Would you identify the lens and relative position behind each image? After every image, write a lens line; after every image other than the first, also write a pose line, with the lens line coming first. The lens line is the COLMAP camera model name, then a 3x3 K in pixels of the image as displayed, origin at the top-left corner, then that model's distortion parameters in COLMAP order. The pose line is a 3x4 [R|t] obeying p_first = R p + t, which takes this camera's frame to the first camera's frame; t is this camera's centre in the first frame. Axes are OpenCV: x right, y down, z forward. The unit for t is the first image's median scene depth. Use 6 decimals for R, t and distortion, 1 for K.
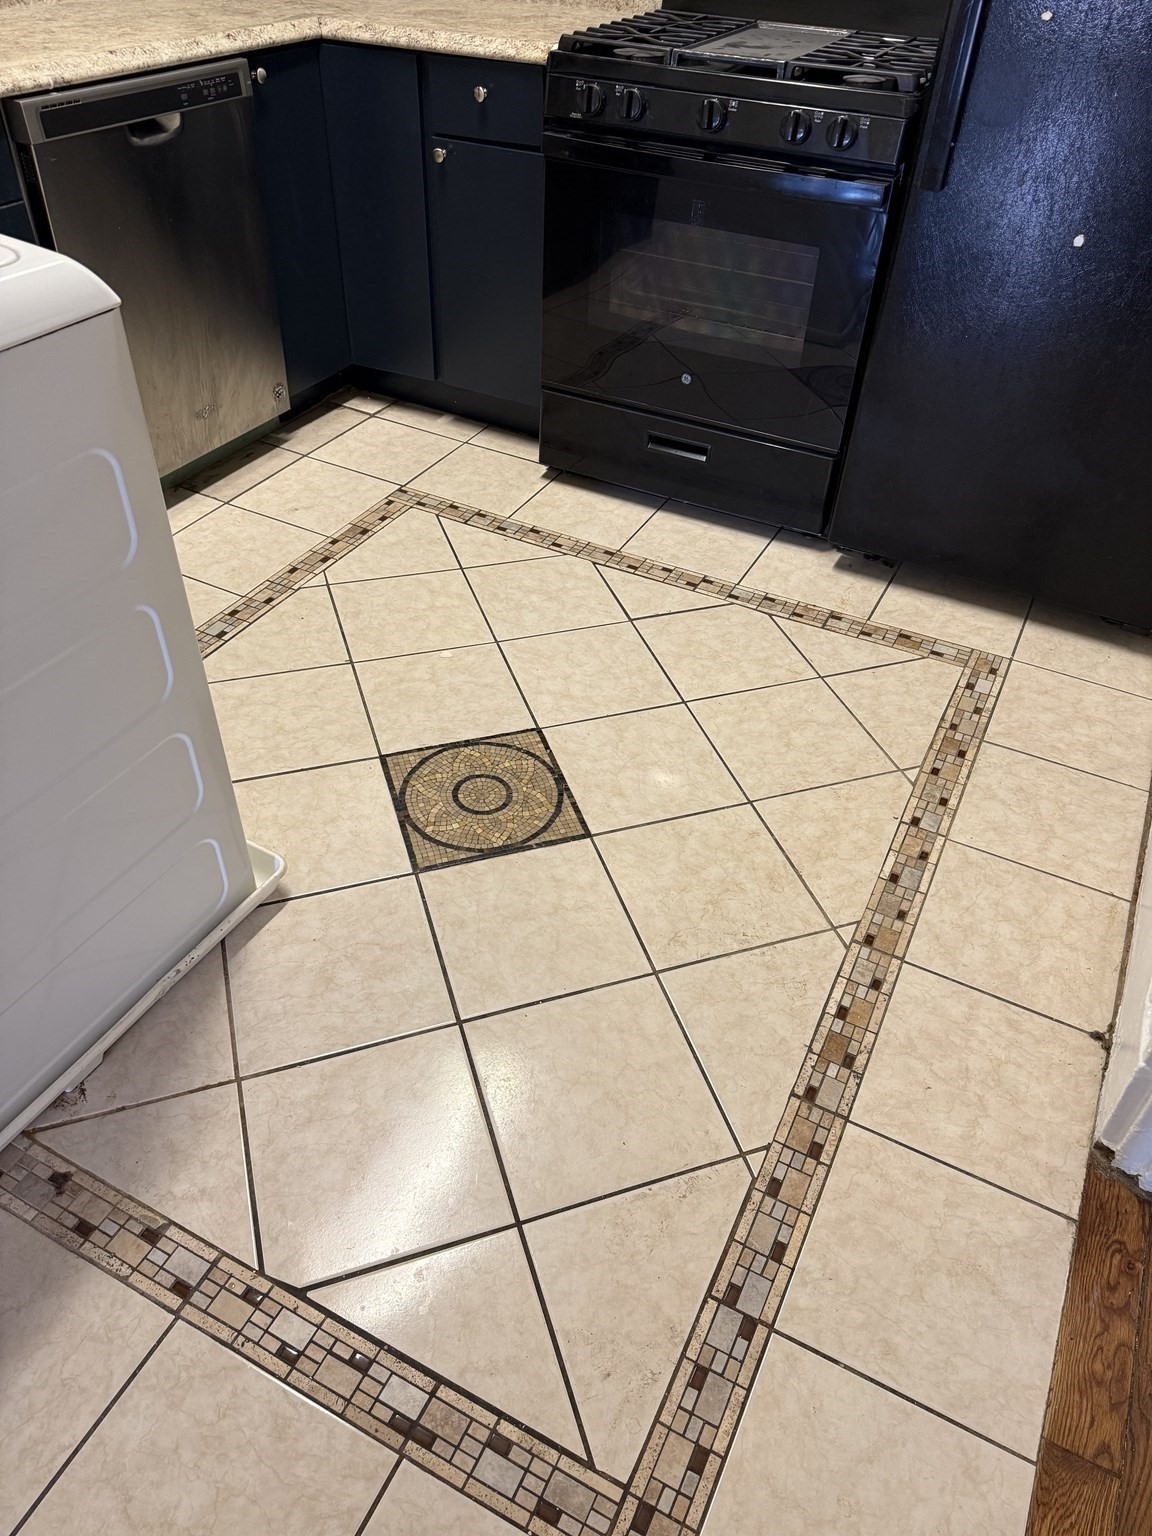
lens RADIAL K [[1091.3, 0, 579.1], [0, 1091.3, 770.1], [0, 0, 1]] dist [0.064227, -0.076305]
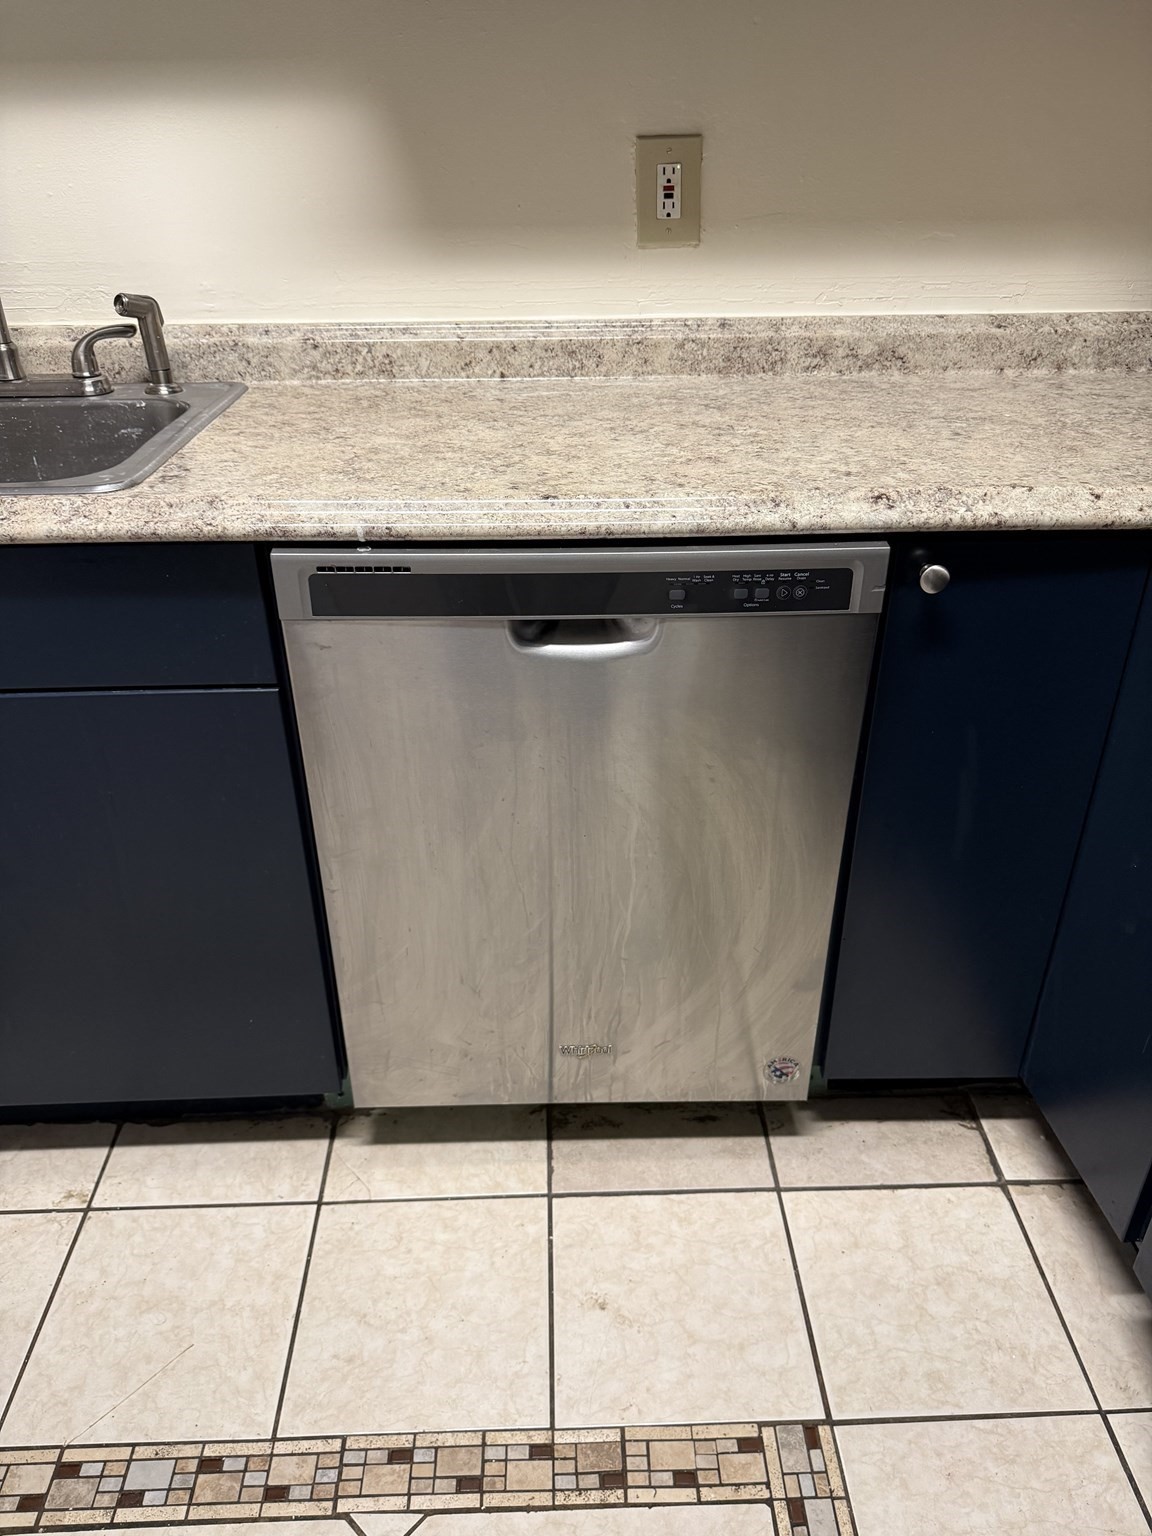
lens RADIAL K [[1091.3, 0, 642.2], [0, 1091.3, 746.6], [0, 0, 1]] dist [0.064227, -0.076305]
pose [[0.480502, 0.397071, -0.781954, 0.043207], [-0.554715, 0.828215, 0.079695, -0.535456], [0.679271, 0.395468, 0.618220, 0.654591]]
